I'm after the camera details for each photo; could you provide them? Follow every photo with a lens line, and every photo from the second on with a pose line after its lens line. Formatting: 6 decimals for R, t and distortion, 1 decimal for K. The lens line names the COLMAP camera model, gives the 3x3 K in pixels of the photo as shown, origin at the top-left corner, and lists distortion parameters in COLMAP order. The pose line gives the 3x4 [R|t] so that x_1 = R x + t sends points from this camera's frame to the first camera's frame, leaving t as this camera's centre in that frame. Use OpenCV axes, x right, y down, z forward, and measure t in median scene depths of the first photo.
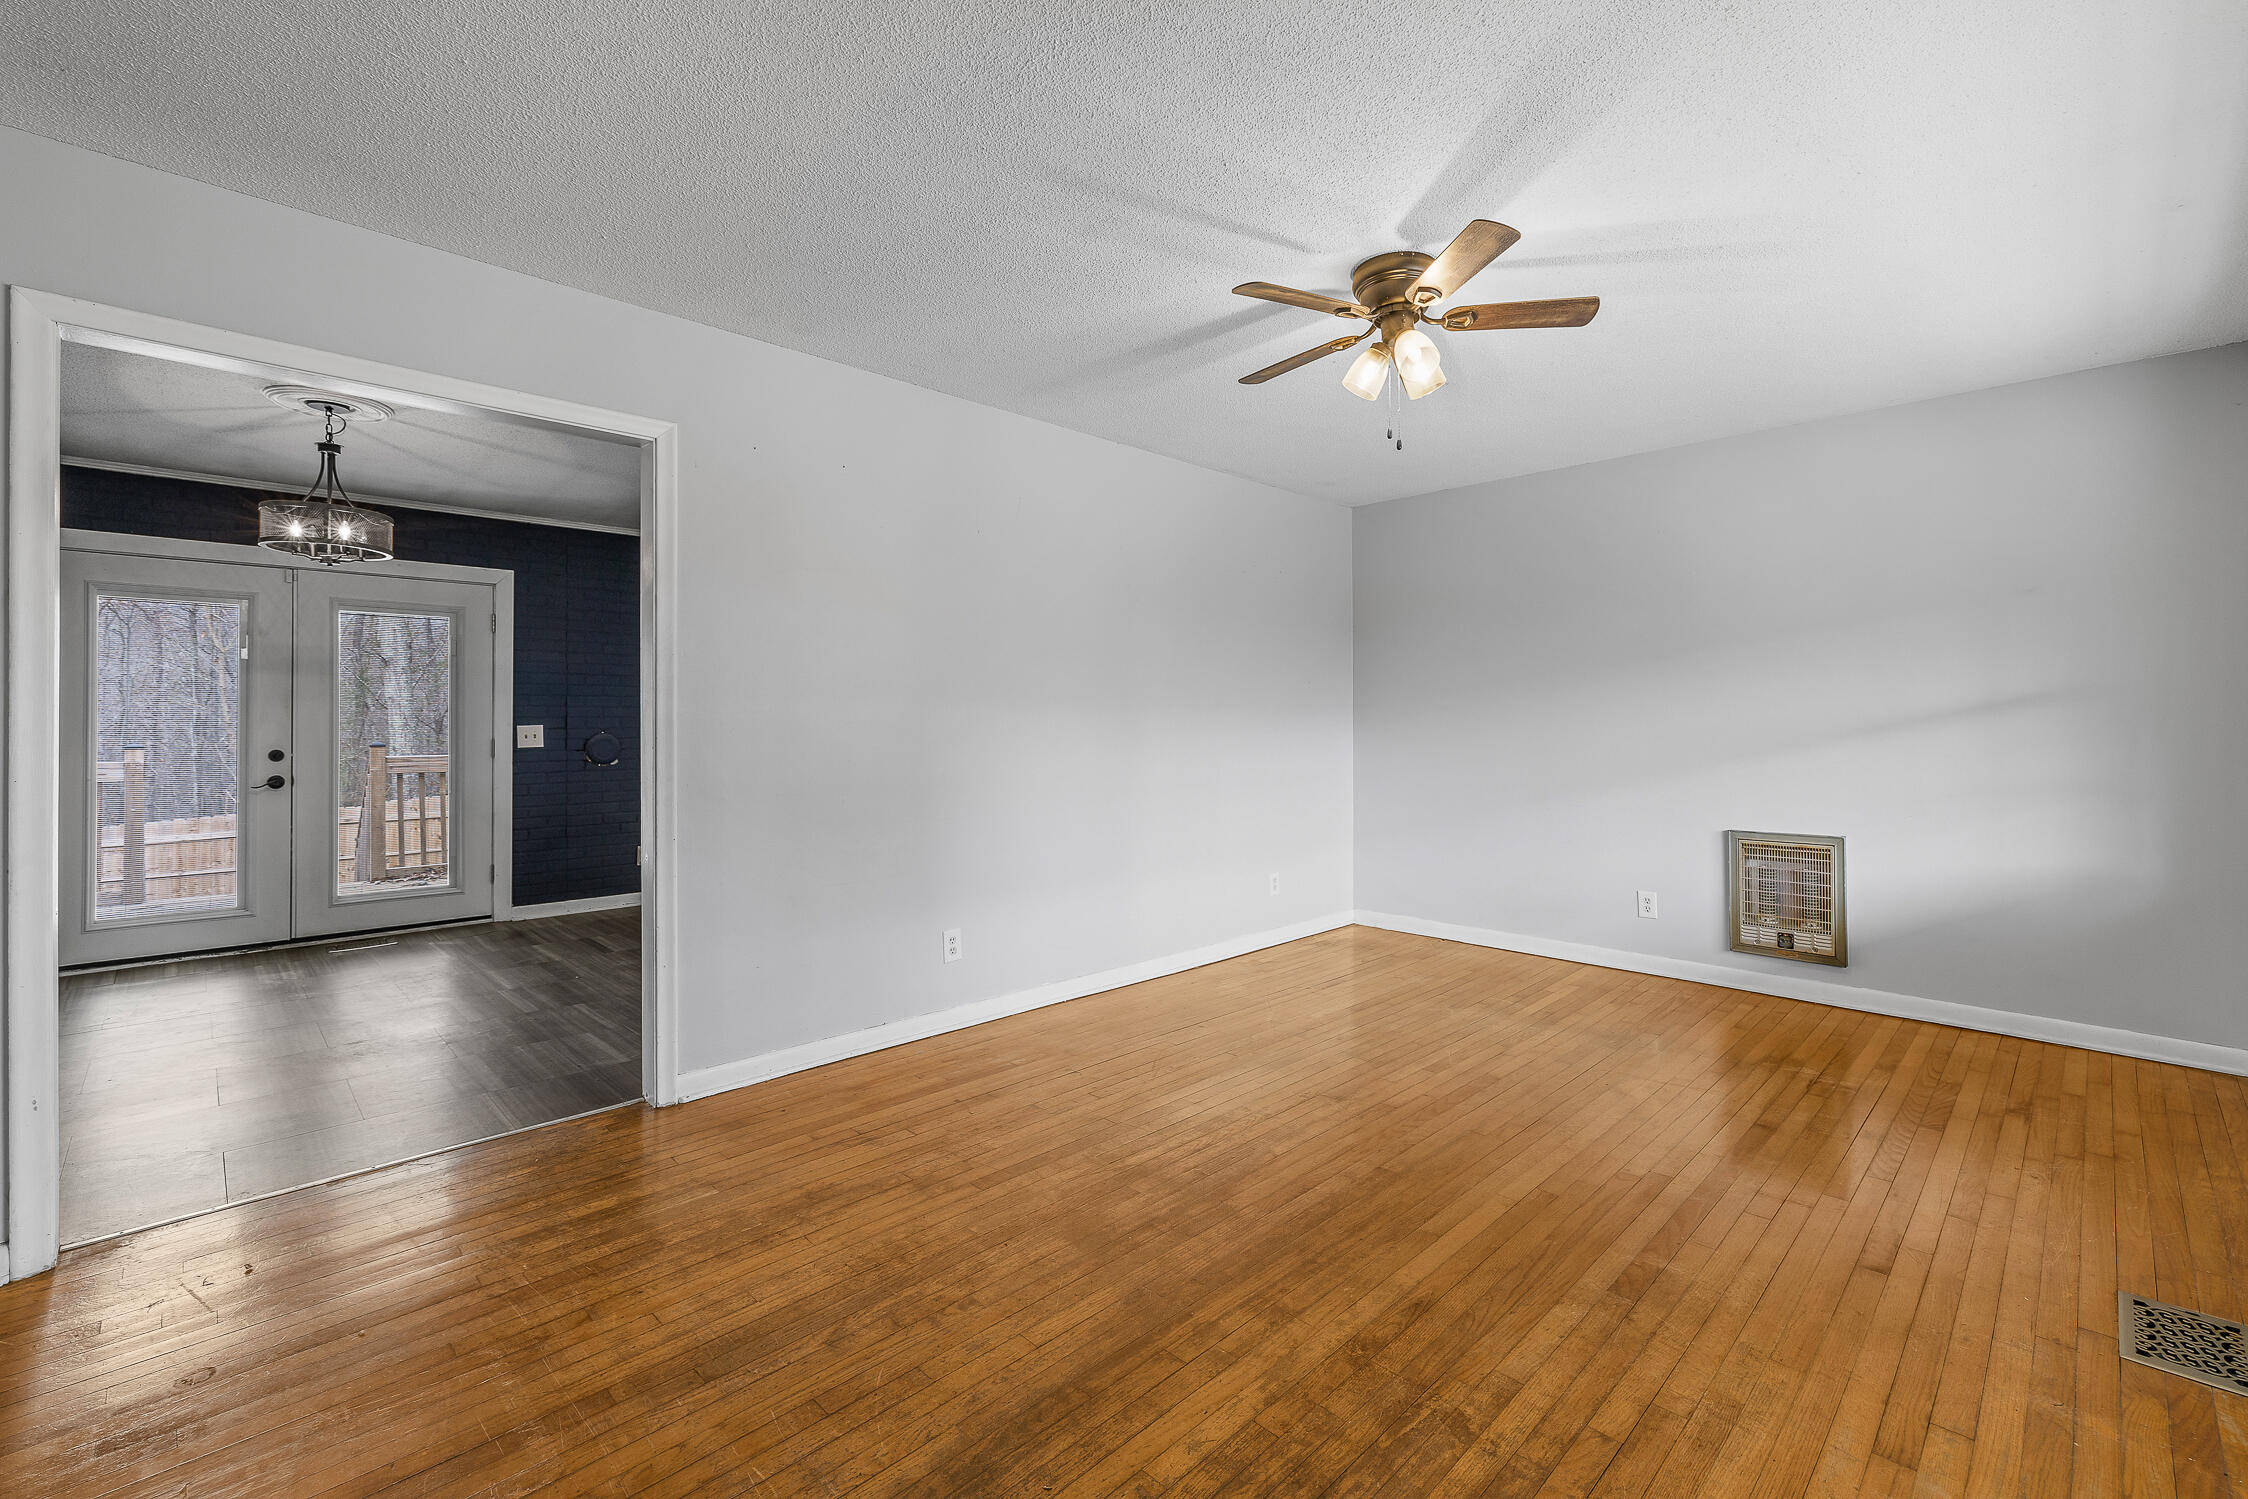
lens RADIAL K [[957.0, 0, 1128.6], [0, 957.0, 723.1], [0, 0, 1]] dist [-0.000405, -0.000916]
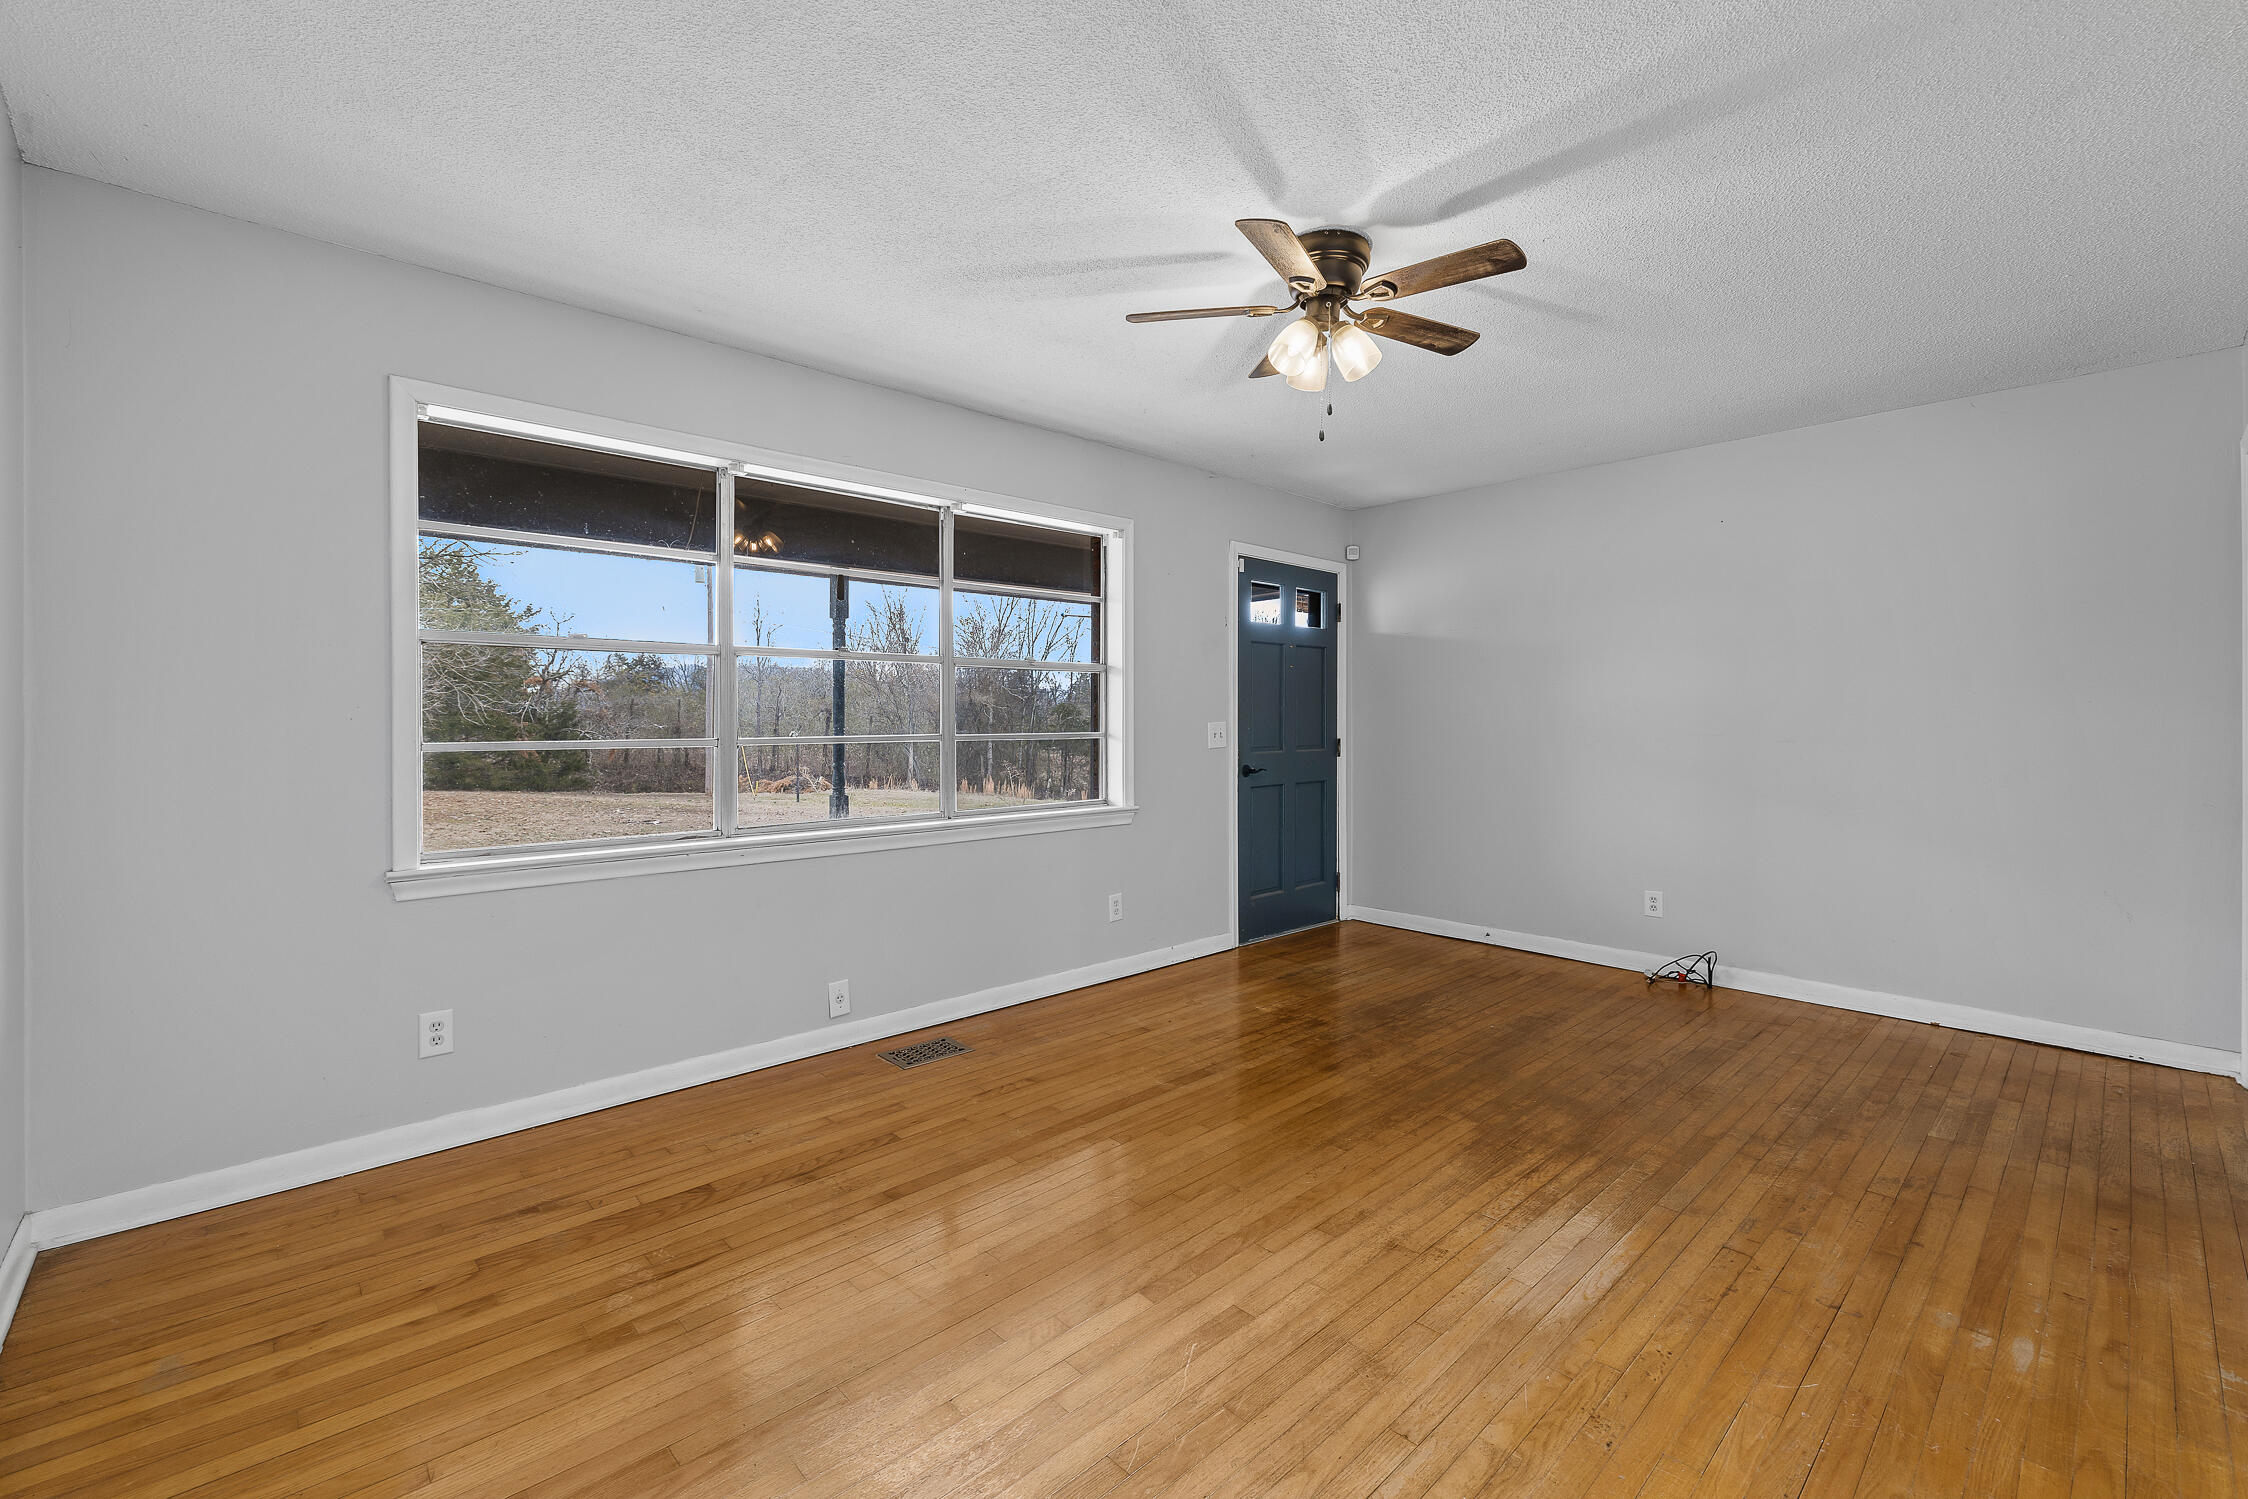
lens RADIAL K [[955.2, 0, 1117.5], [0, 955.2, 721.0], [0, 0, 1]] dist [0.000726, 0.000478]
pose [[-0.999620, 0.000402, 0.027566, 0.460842], [0.000440, 0.999999, 0.001355, -0.007653], [-0.027565, 0.001367, -0.999619, 1.955782]]
